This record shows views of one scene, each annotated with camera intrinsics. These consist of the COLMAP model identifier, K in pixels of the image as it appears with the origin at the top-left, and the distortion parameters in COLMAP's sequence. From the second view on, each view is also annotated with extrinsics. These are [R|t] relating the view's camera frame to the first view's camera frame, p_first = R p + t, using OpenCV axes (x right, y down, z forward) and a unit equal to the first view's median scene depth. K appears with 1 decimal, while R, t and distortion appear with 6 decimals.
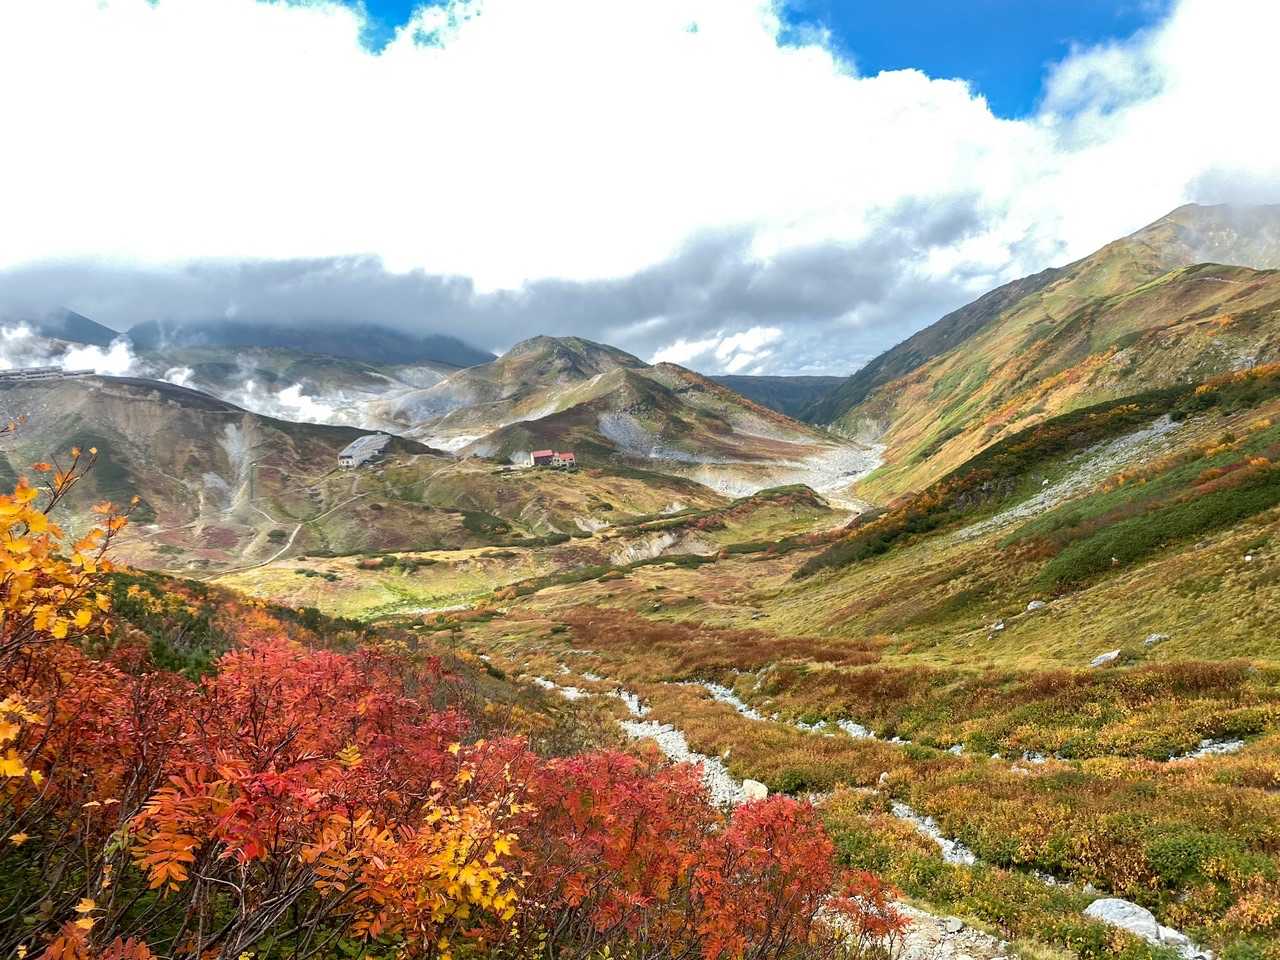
lens RADIAL K [[1008.6, 0, 635.8], [0, 1008.6, 483.9], [0, 0, 1]] dist [0.082242, -0.096176]
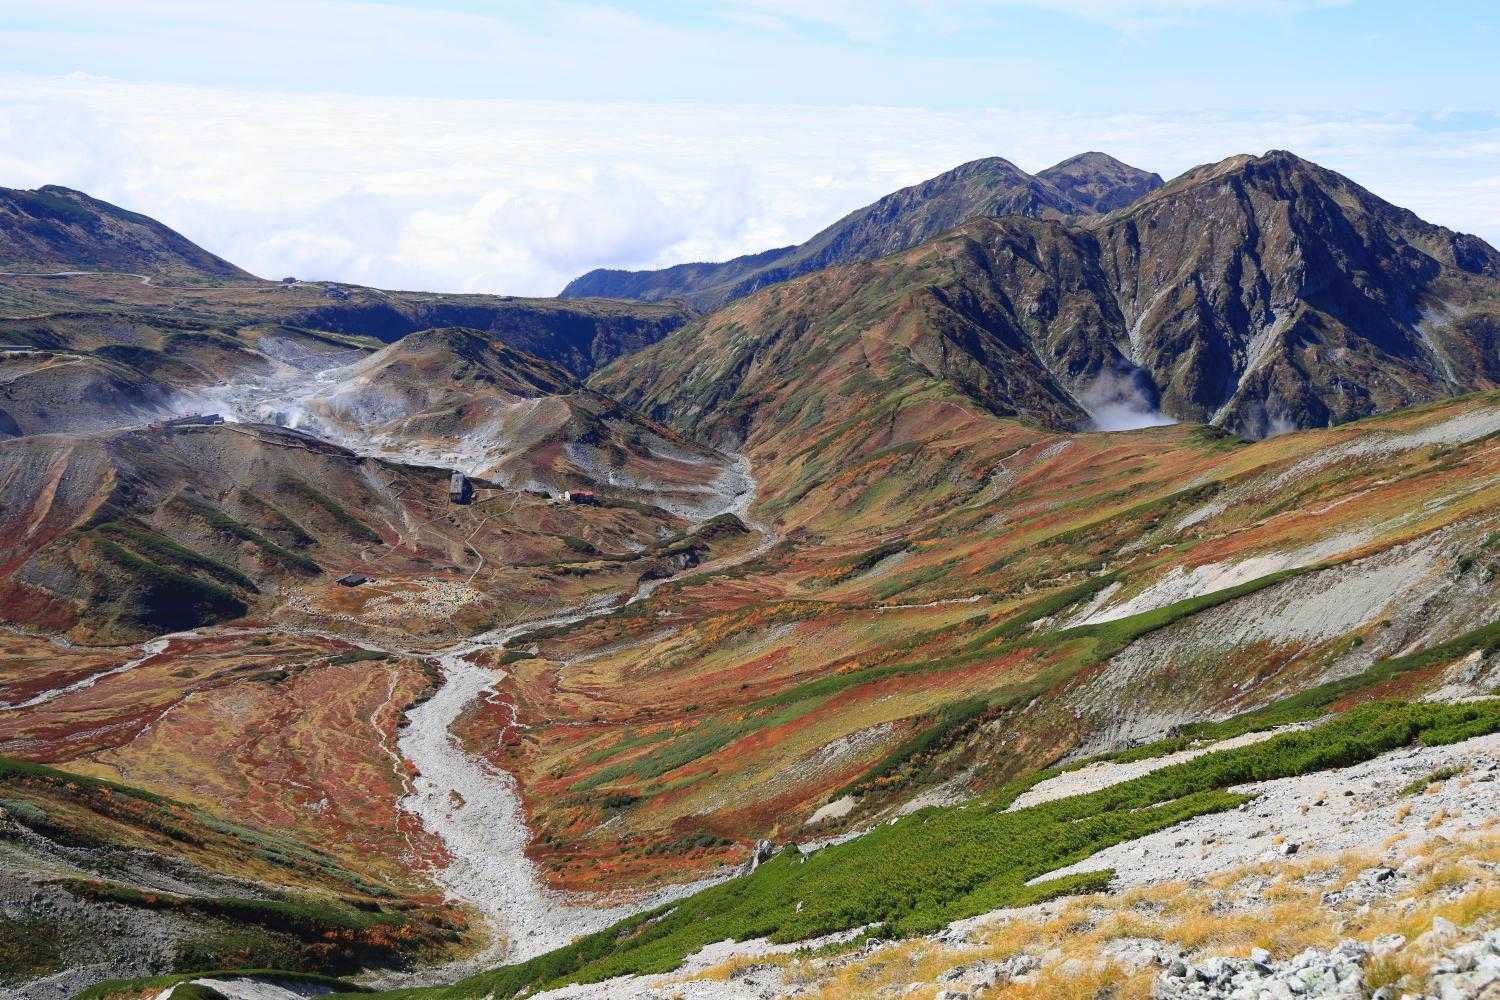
lens RADIAL K [[1674.4, 0, 749.3], [0, 1674.4, 522.3], [0, 0, 1]] dist [0.079968, 0.028853]
pose [[0.942491, 0.009320, 0.334101, -0.448643], [-0.044414, 0.994239, 0.097554, -0.158407], [-0.331267, -0.106782, 0.937475, -0.981866]]
